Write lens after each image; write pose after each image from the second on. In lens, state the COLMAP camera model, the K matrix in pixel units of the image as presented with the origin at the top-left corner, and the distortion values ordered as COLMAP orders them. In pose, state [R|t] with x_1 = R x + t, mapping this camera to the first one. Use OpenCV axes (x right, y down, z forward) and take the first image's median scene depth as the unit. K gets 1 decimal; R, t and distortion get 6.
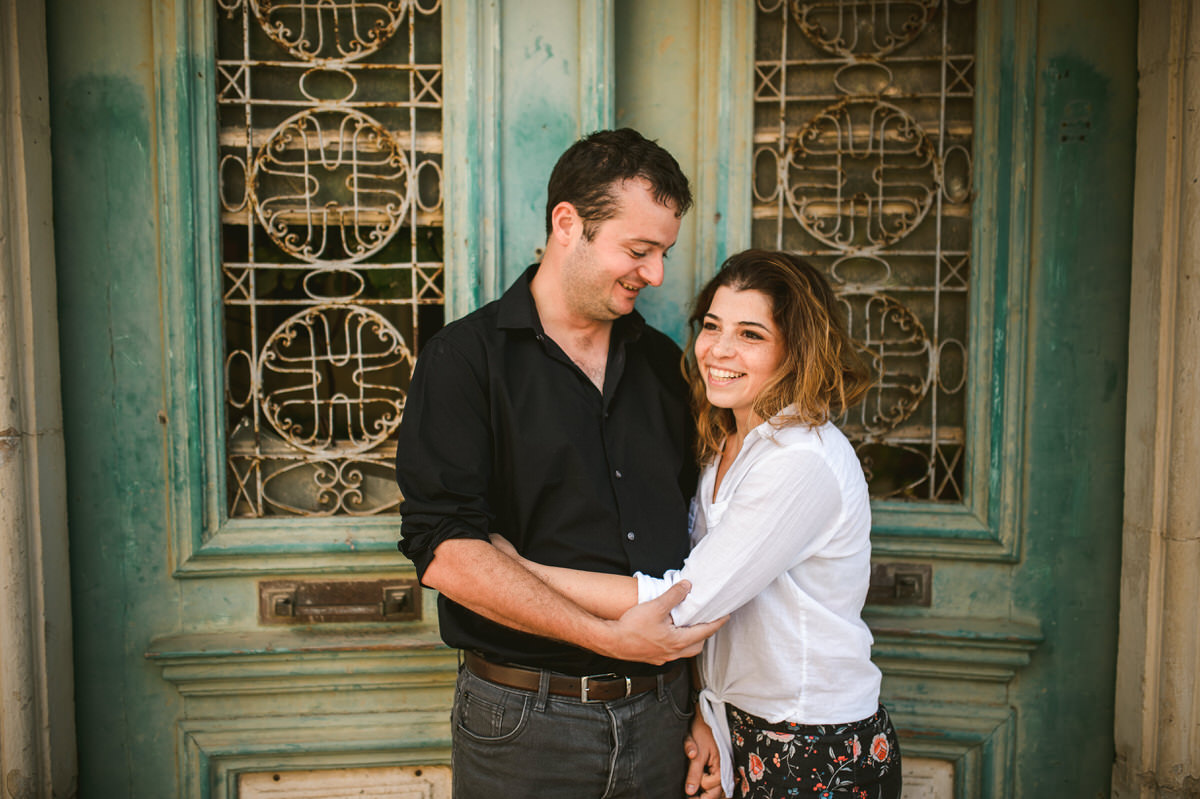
lens RADIAL K [[1157.3, 0, 600.0], [0, 1157.3, 399.5], [0, 0, 1]] dist [-0.074449, 0.122494]
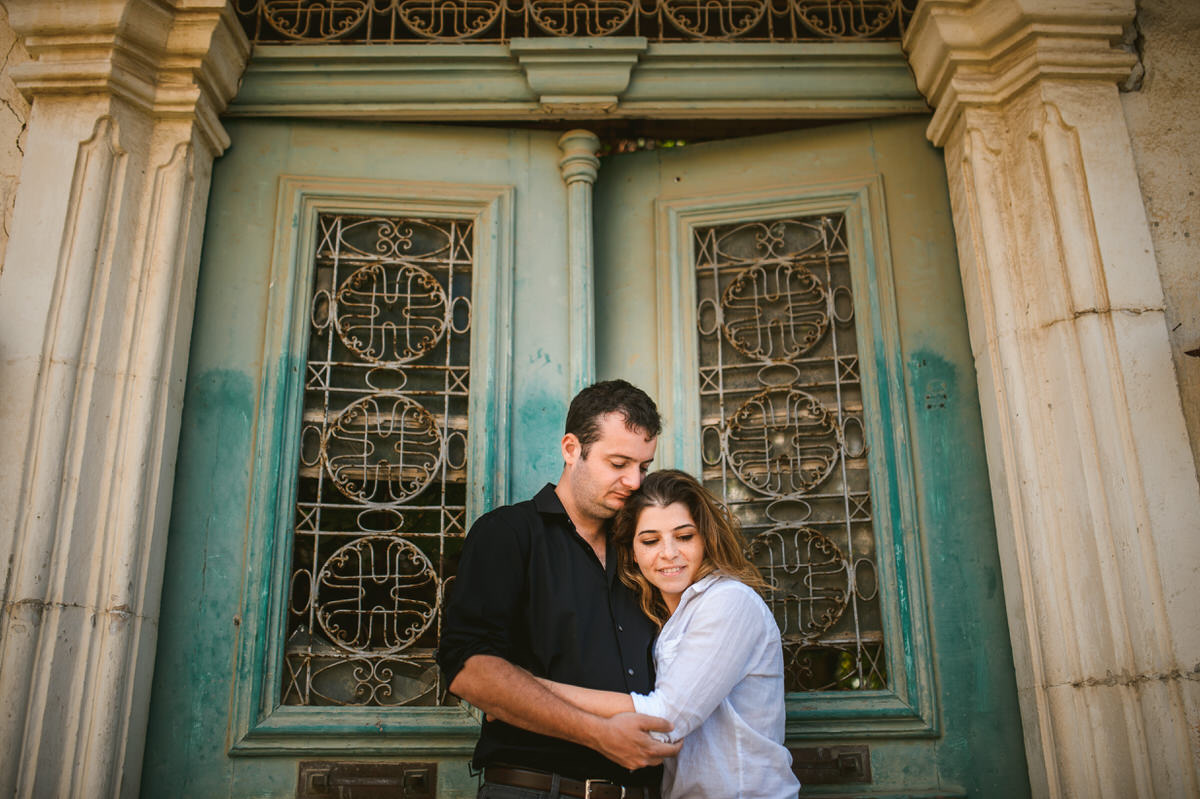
lens RADIAL K [[1157.3, 0, 600.0], [0, 1157.3, 399.5], [0, 0, 1]] dist [-0.074449, 0.122494]
pose [[0.999882, -0.014630, -0.004670, 0.024167], [0.011250, 0.904761, -0.425770, 0.331692], [0.010454, 0.425667, 0.904819, -0.229636]]
